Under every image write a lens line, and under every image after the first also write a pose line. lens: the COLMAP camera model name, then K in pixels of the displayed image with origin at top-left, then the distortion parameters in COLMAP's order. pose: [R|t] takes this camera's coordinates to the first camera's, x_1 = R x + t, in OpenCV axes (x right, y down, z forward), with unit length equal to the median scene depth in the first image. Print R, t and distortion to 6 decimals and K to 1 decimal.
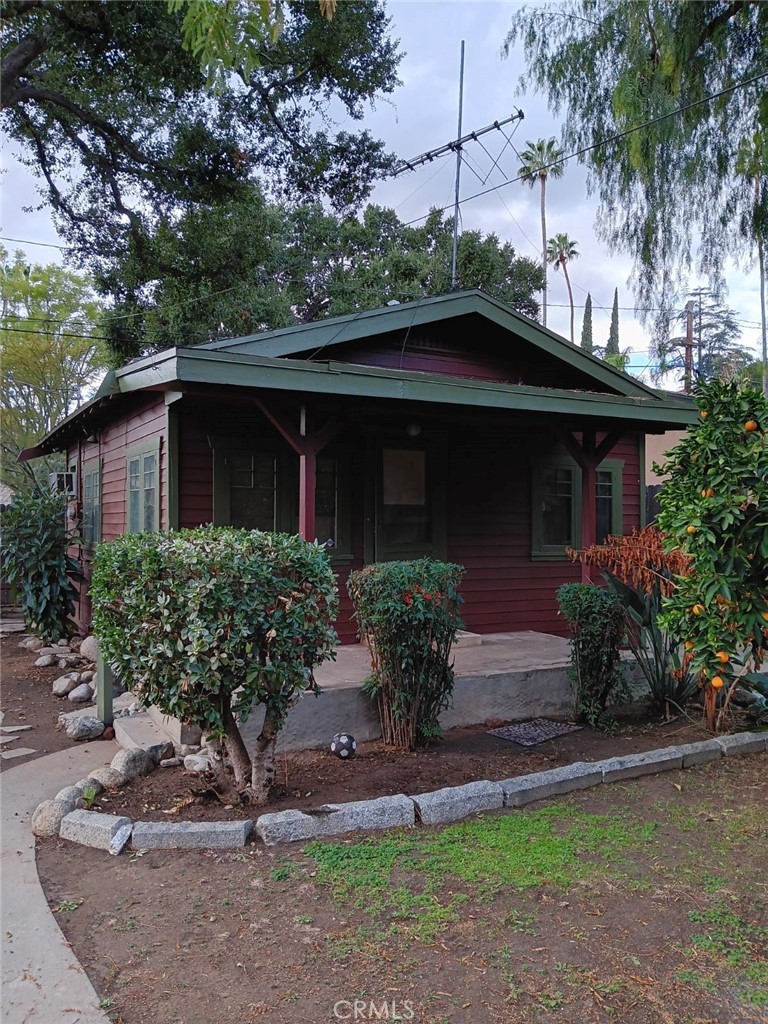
lens RADIAL K [[730.9, 0, 382.4], [0, 730.9, 510.6], [0, 0, 1]] dist [-0.001454, -0.000056]
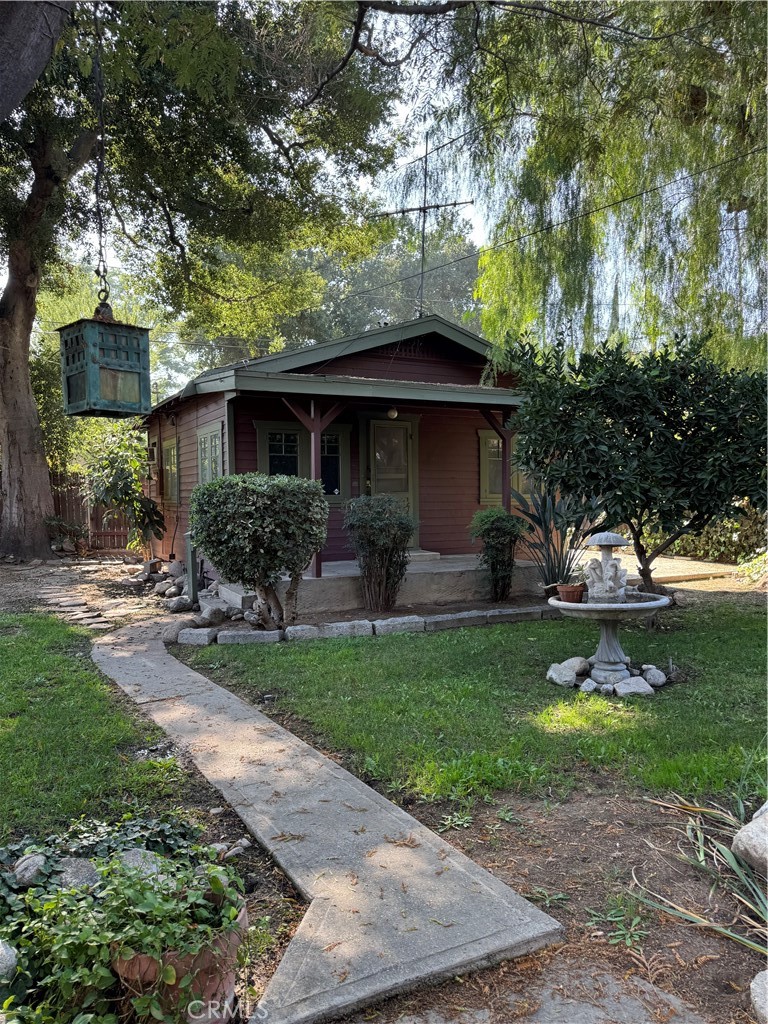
lens RADIAL K [[711.7, 0, 386.4], [0, 711.7, 515.0], [0, 0, 1]] dist [0.003676, 0.000430]
pose [[0.998976, -0.008610, -0.044425, 0.106229], [0.010432, 0.999106, 0.040961, 0.039013], [0.044033, -0.041383, 0.998173, -0.501067]]
